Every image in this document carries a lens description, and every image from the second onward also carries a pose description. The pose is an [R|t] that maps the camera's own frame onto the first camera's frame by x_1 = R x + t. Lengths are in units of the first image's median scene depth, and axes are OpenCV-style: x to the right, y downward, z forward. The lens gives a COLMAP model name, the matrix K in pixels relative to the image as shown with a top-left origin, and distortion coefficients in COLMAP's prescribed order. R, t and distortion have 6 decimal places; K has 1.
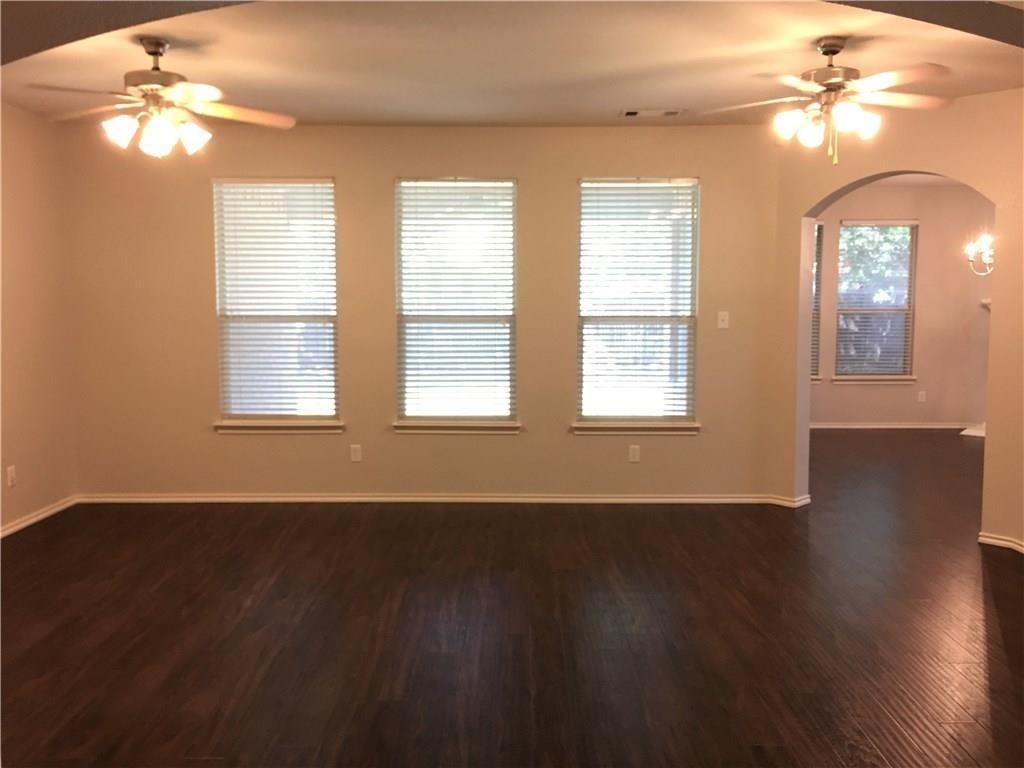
lens RADIAL K [[863.1, 0, 514.3], [0, 863.1, 380.2], [0, 0, 1]] dist [0.029304, -0.008357]
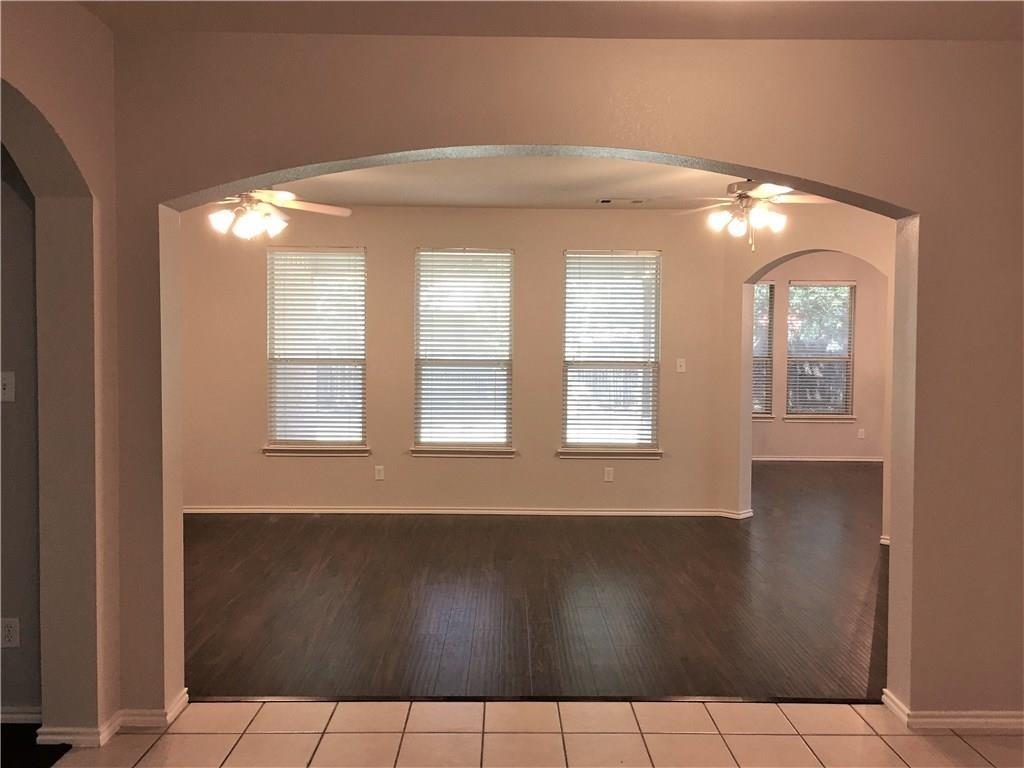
lens RADIAL K [[863.1, 0, 514.3], [0, 863.1, 380.2], [0, 0, 1]] dist [0.029304, -0.008357]
pose [[0.999828, 0.007617, 0.016899, -0.015663], [-0.006745, 0.998674, -0.051041, 0.015472], [-0.017265, 0.050919, 0.998554, -0.219353]]
